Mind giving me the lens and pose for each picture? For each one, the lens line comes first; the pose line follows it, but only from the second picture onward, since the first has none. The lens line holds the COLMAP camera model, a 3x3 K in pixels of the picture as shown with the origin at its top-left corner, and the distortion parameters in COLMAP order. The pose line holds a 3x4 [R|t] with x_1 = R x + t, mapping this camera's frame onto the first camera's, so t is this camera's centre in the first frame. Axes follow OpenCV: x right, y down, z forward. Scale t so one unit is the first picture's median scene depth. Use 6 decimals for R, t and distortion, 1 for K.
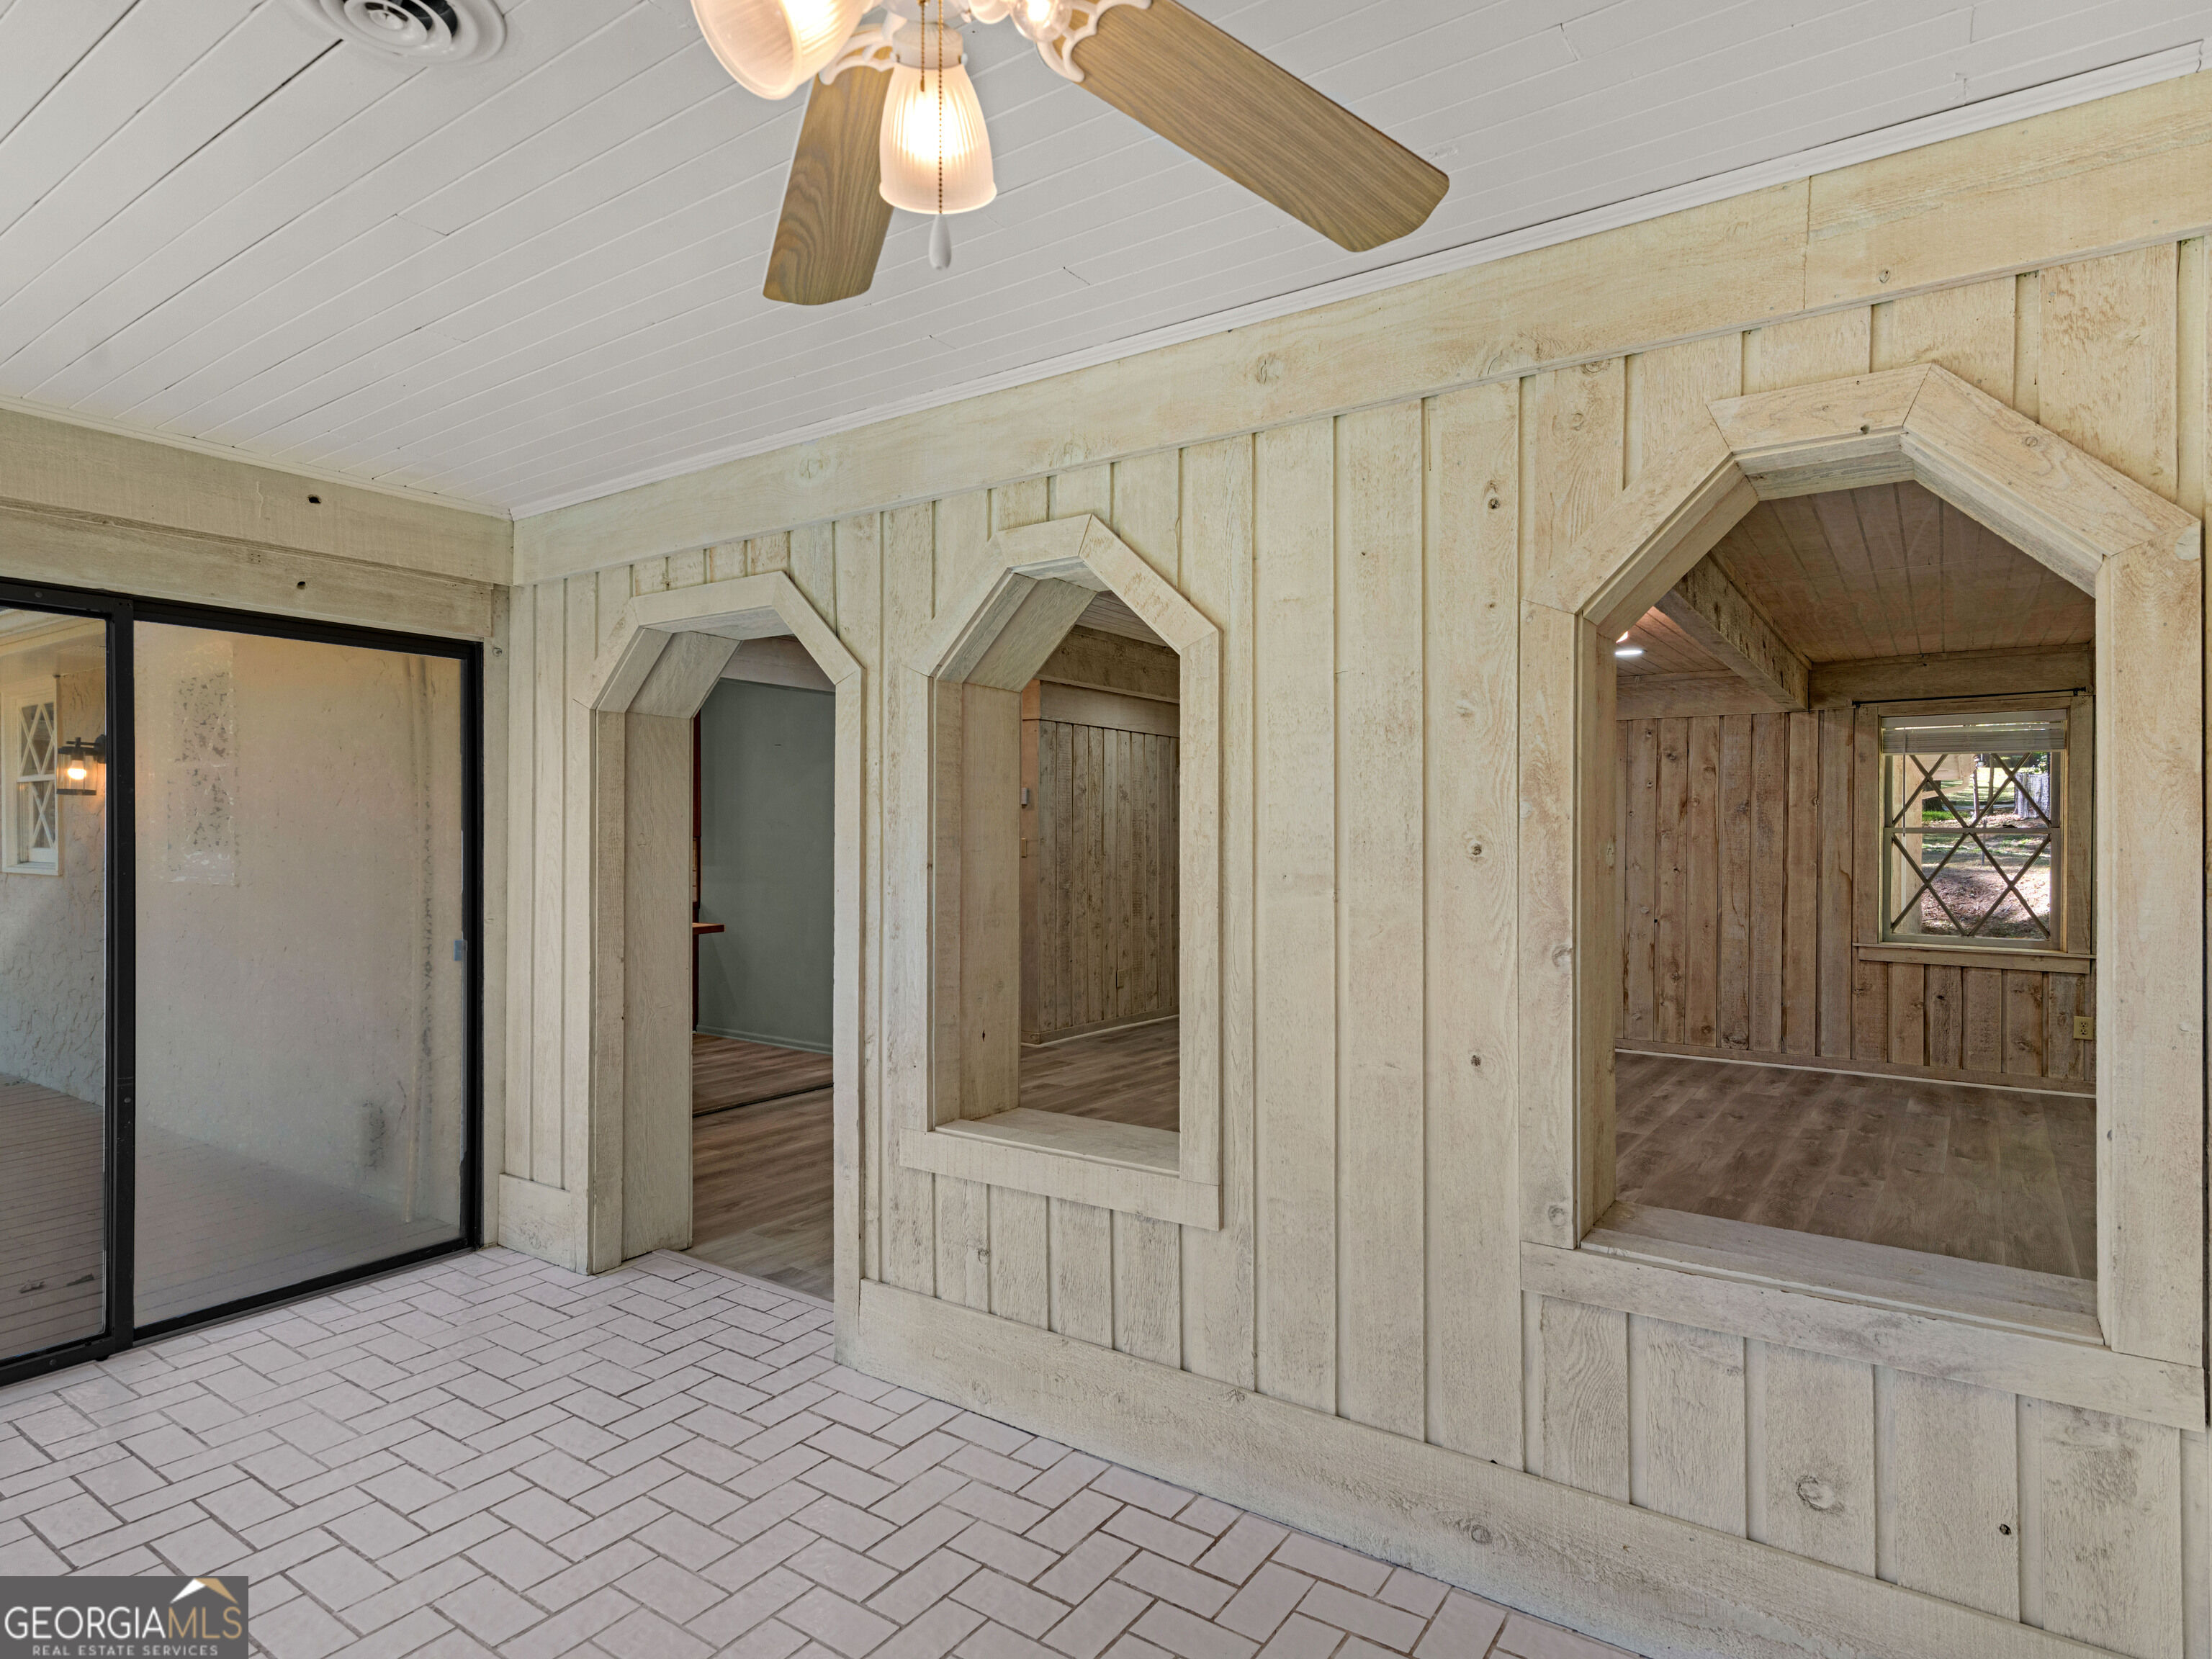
lens RADIAL K [[1156.7, 0, 1072.0], [0, 1156.7, 844.7], [0, 0, 1]] dist [0.018321, -0.004991]
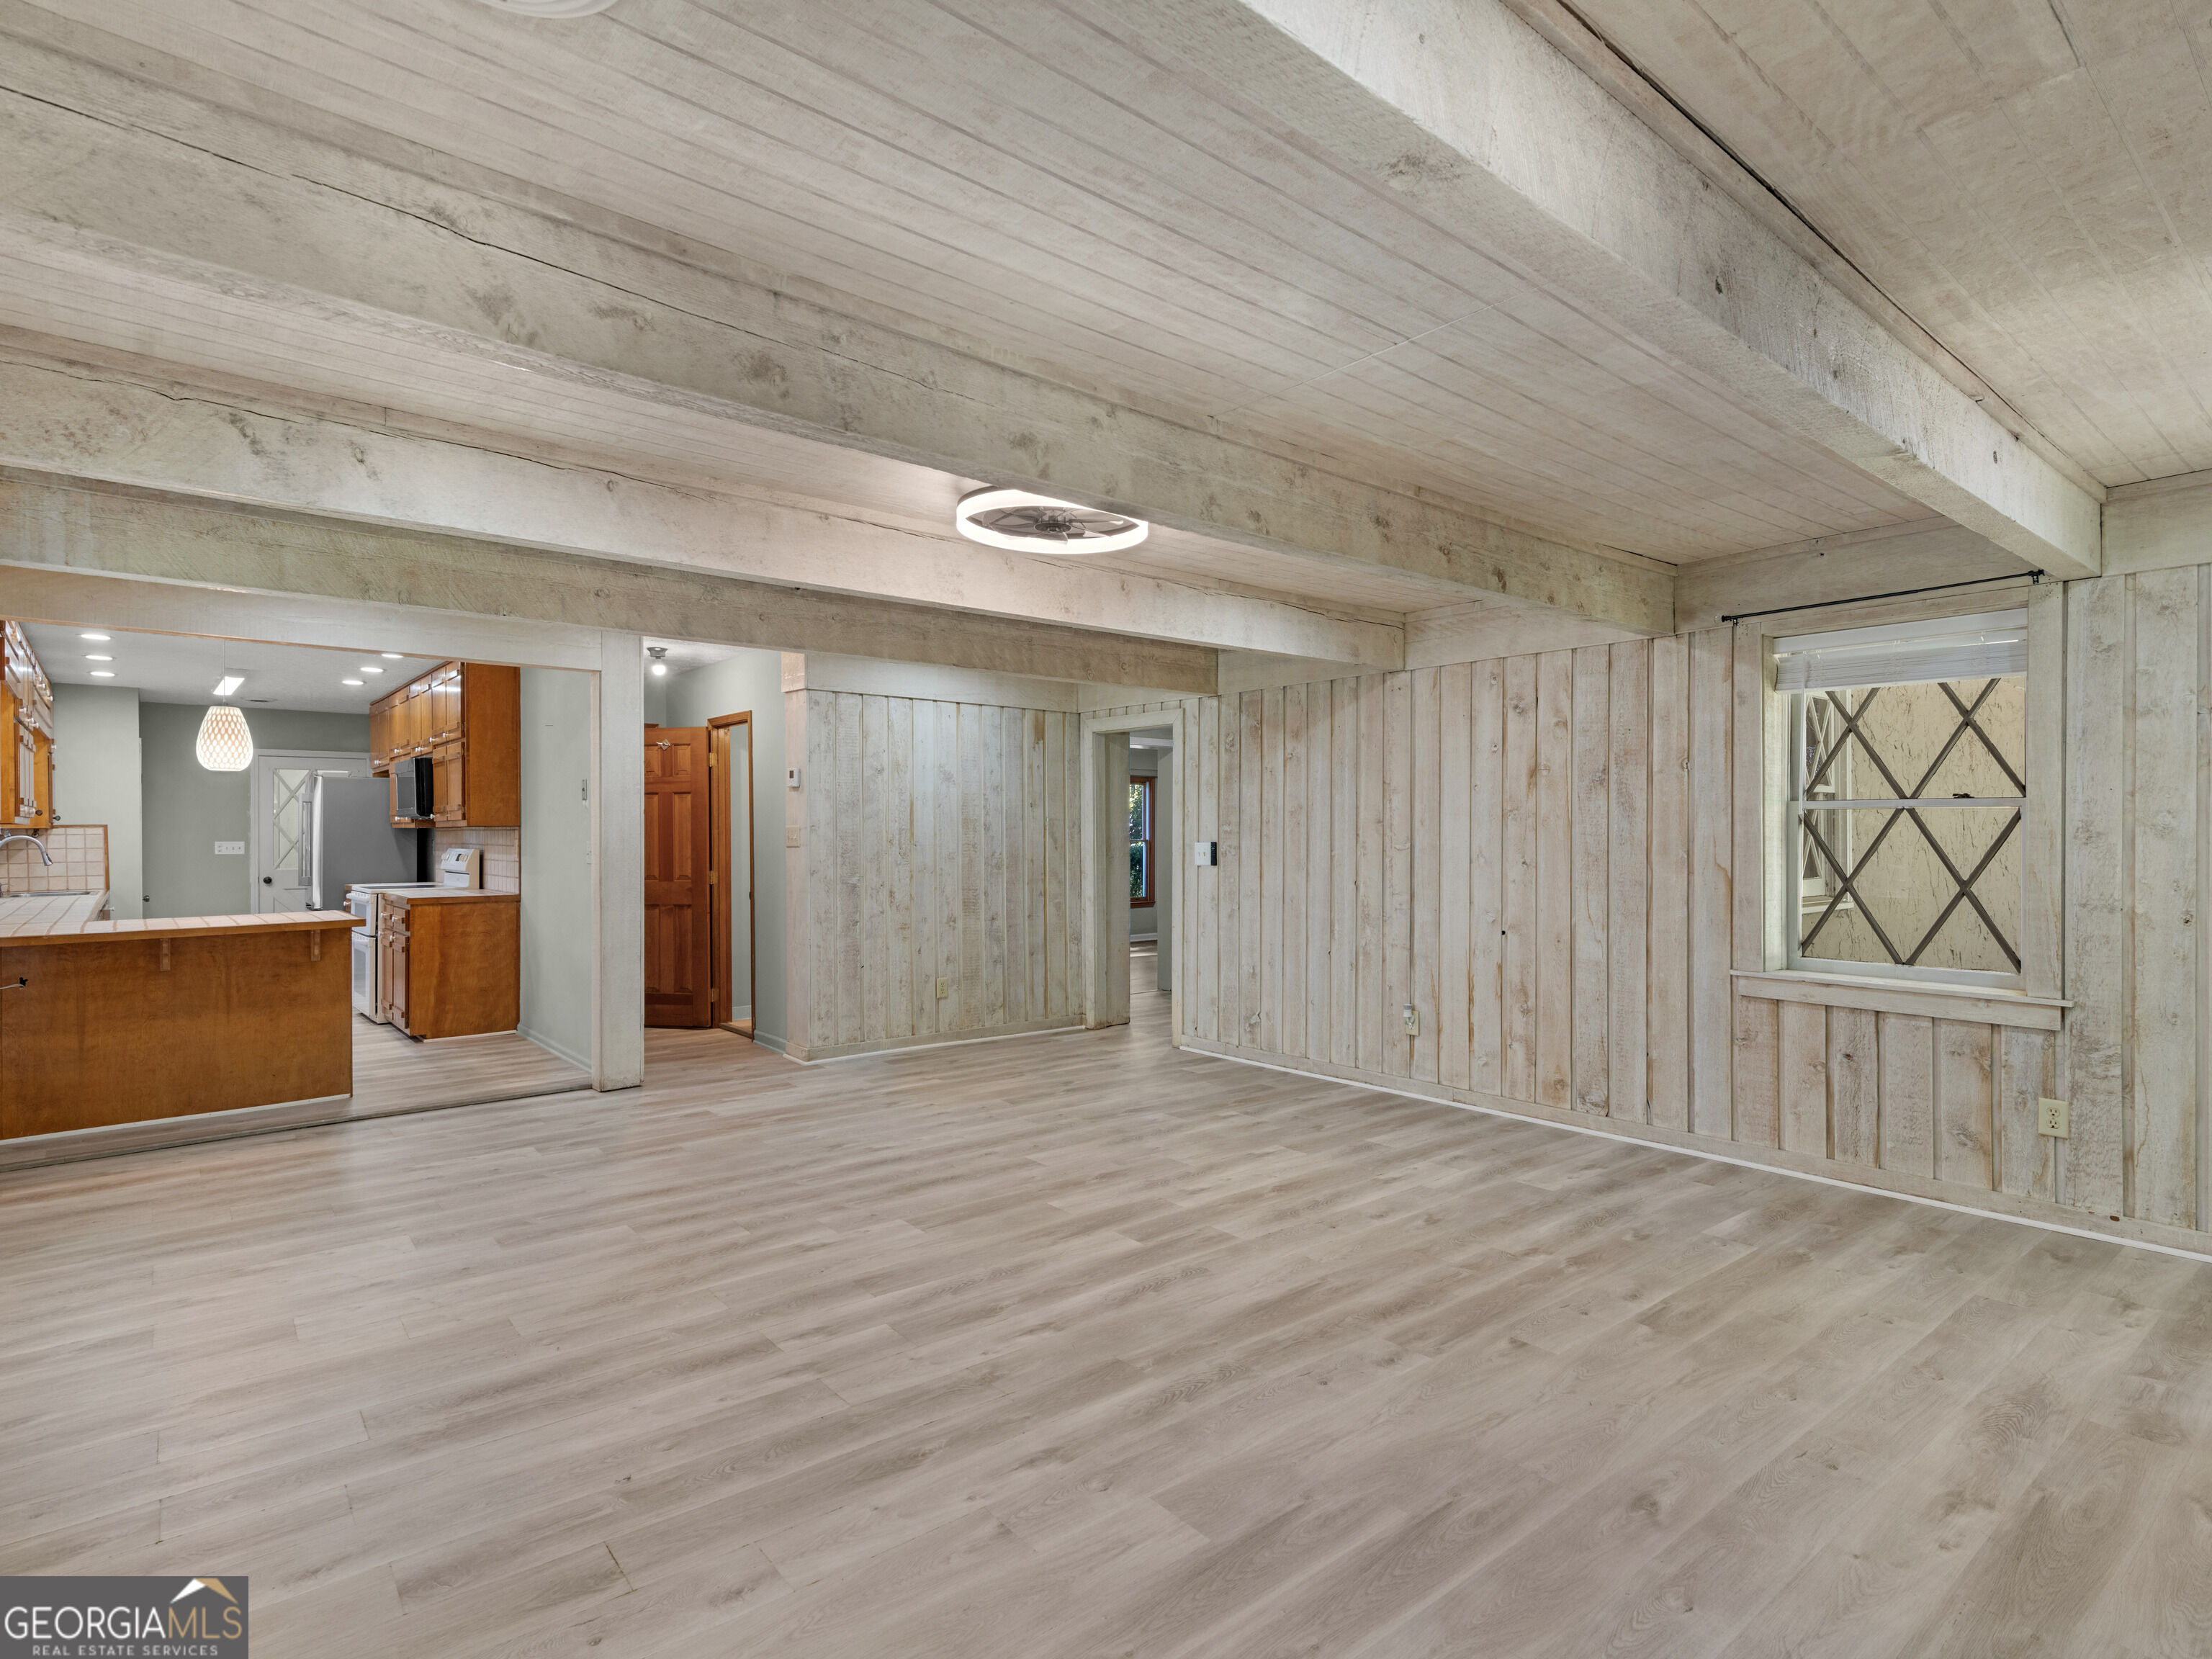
lens RADIAL K [[1156.7, 0, 1103.7], [0, 1156.7, 840.7], [0, 0, 1]] dist [0.018321, -0.004991]
pose [[0.967657, -0.000708, -0.252267, 0.462946], [-0.000183, 0.999994, -0.003510, 0.010262], [0.252268, 0.003442, 0.967651, 0.235338]]
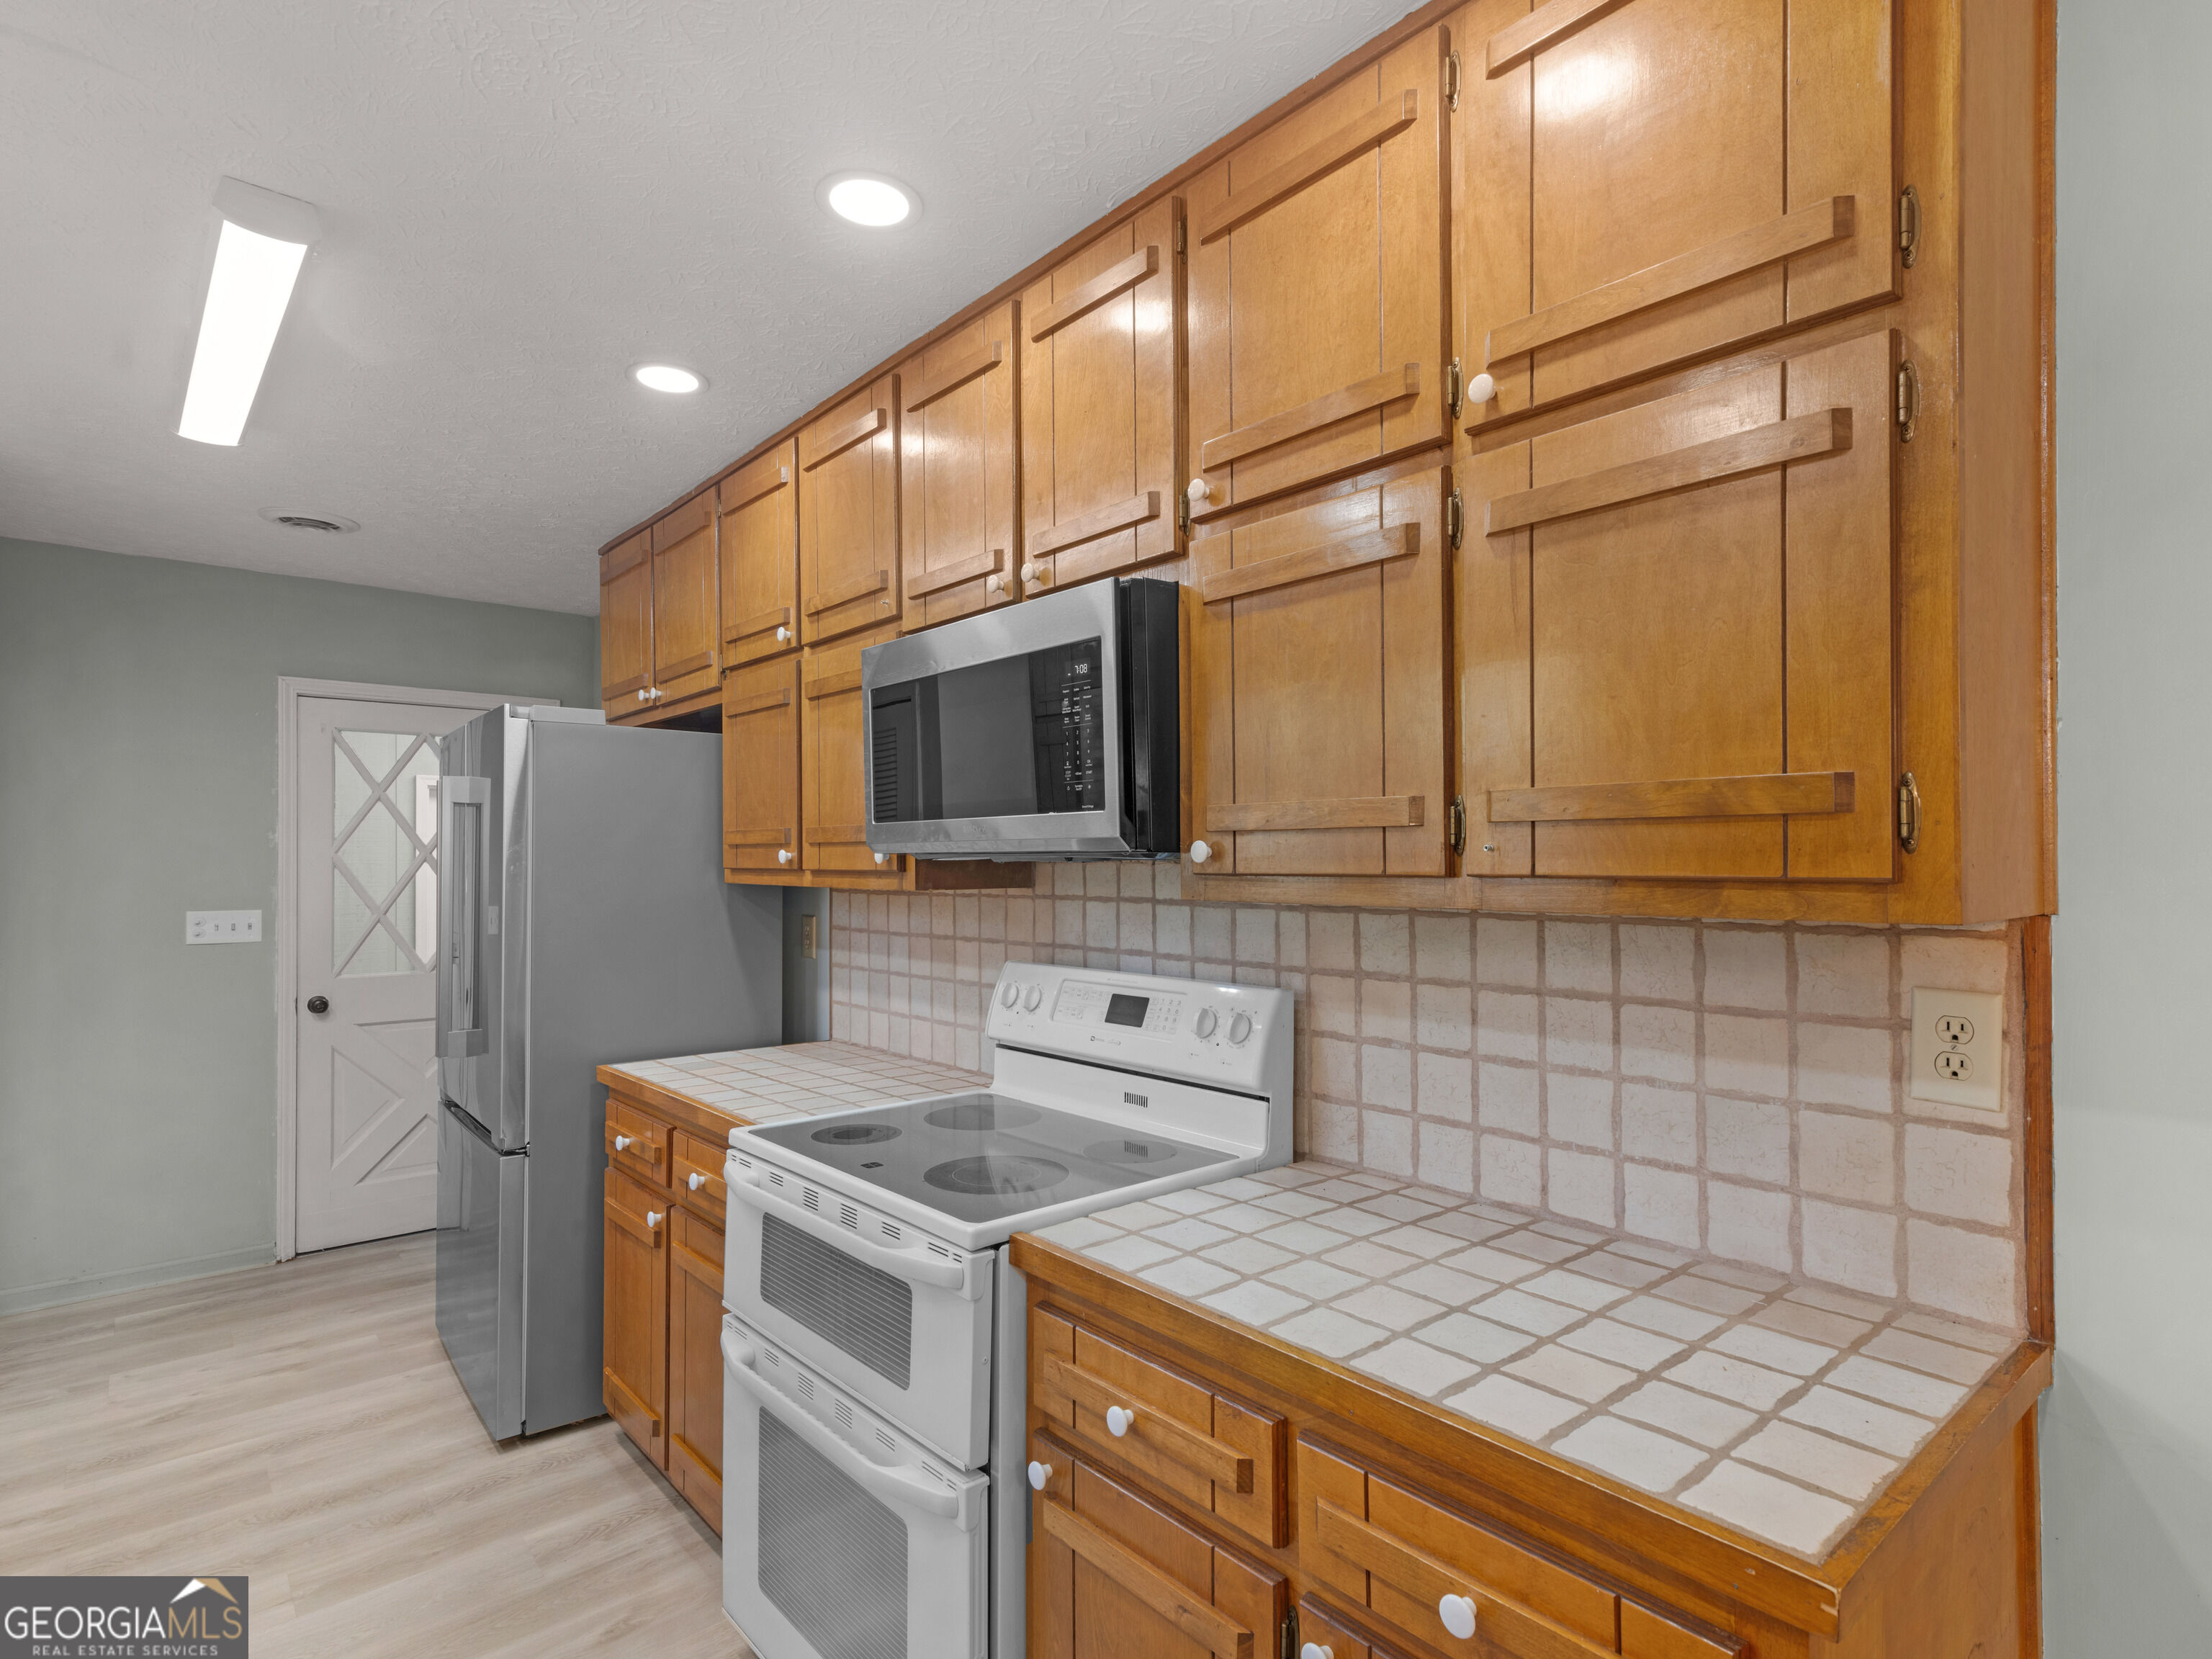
lens RADIAL K [[1156.7, 0, 1063.6], [0, 1156.7, 847.0], [0, 0, 1]] dist [0.018321, -0.004991]
pose [[0.965990, -0.005814, -0.258516, -0.394527], [0.000736, 0.999805, -0.019735, -0.012652], [0.258580, 0.018873, 0.965805, 0.906648]]
